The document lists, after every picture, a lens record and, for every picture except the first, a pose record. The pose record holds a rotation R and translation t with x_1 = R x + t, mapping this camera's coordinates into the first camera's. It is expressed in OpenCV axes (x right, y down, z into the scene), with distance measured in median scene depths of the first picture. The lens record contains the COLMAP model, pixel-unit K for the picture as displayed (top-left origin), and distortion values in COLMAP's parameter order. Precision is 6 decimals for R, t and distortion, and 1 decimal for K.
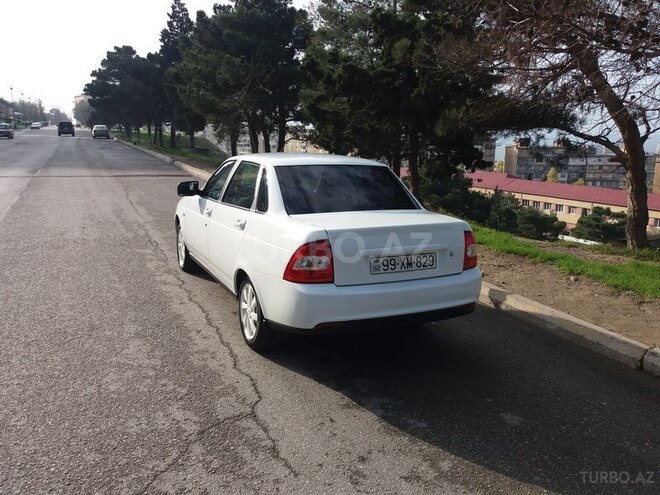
lens RADIAL K [[539.4, 0, 324.7], [0, 539.4, 241.2], [0, 0, 1]] dist [0.035262, -0.071472]
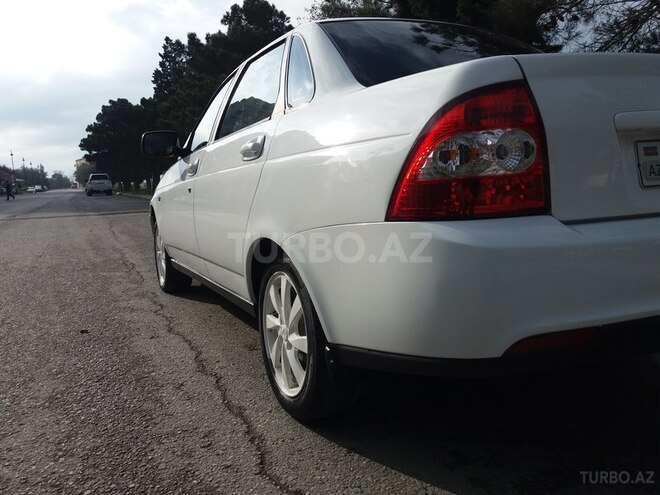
lens RADIAL K [[539.4, 0, 327.5], [0, 539.4, 243.8], [0, 0, 1]] dist [0.035262, -0.071472]
pose [[0.997923, -0.064407, -0.000866, -0.081238], [0.064133, 0.994757, -0.079656, 0.077394], [0.005992, 0.079435, 0.996822, 0.449611]]
